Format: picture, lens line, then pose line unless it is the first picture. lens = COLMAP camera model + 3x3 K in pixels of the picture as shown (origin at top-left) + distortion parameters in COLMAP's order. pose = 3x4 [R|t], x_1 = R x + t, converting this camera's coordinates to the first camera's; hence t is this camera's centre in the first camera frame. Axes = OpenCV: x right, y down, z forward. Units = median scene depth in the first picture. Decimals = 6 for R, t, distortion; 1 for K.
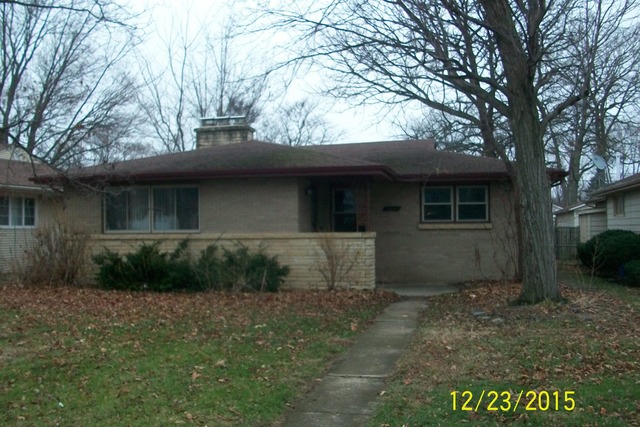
lens RADIAL K [[647.7, 0, 320.0], [0, 647.7, 213.5], [0, 0, 1]] dist [-0.129053, 0.000167]
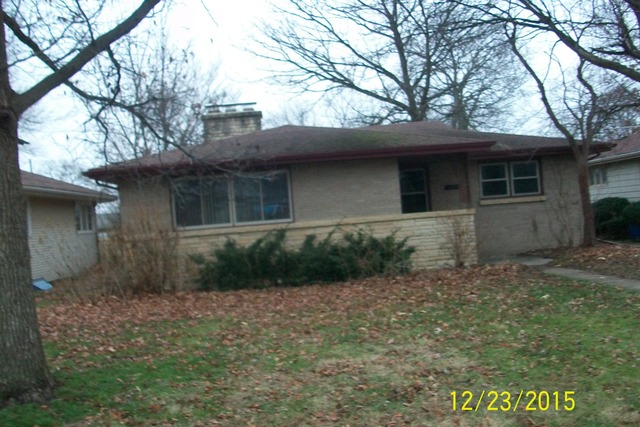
lens RADIAL K [[647.7, 0, 320.0], [0, 647.7, 213.5], [0, 0, 1]] dist [-0.129053, 0.000167]
pose [[0.959992, -0.063958, 0.272626, -0.381774], [0.062287, 0.997949, 0.014791, 0.006311], [-0.273013, 0.002782, 0.962006, 0.084997]]
